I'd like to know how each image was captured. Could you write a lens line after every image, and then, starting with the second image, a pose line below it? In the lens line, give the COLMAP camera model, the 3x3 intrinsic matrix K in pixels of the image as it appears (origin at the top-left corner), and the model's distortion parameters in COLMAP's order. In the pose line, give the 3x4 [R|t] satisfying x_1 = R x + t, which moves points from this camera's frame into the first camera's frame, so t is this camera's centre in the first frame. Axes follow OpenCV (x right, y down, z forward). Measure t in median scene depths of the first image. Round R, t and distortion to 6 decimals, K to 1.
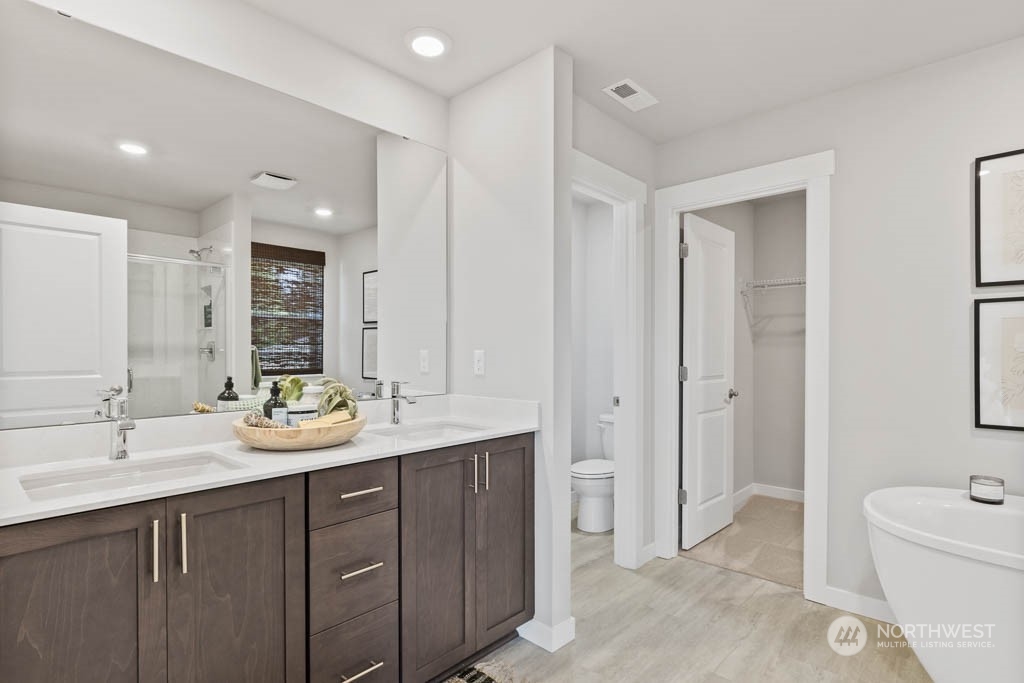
lens RADIAL K [[525.8, 0, 510.4], [0, 525.8, 344.5], [0, 0, 1]] dist [-0.018677, -0.000745]
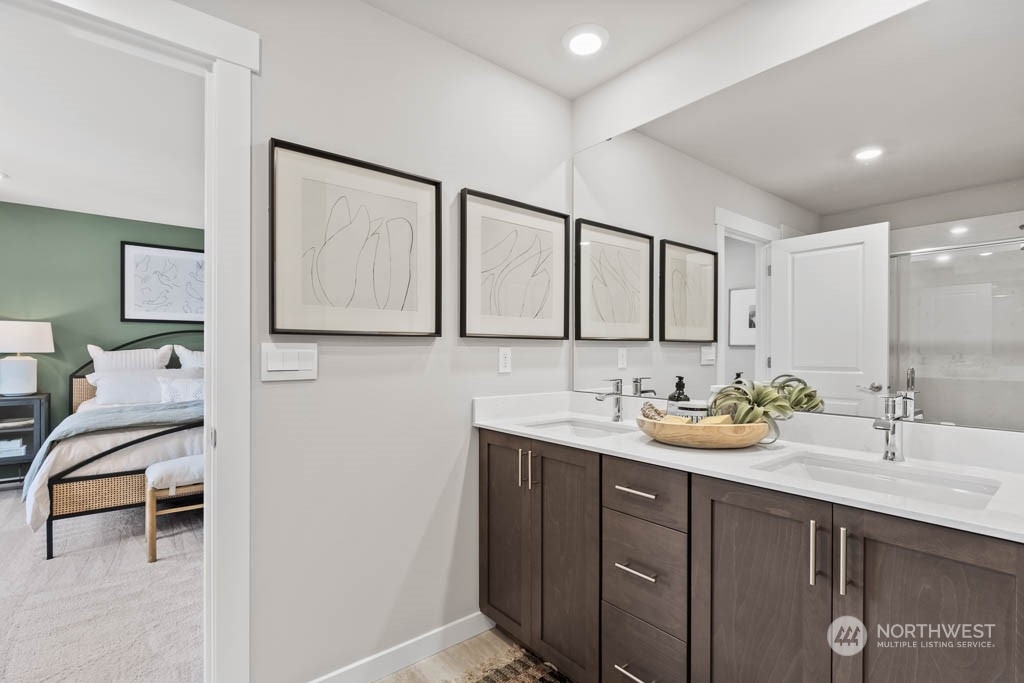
lens RADIAL K [[485.7, 0, 503.7], [0, 485.7, 348.3], [0, 0, 1]] dist [0.003707, -0.000155]
pose [[-0.142197, -0.003997, -0.989830, 0.604624], [-0.001052, 0.999992, -0.003887, 0.017014], [0.989838, 0.000489, -0.142200, 0.822532]]
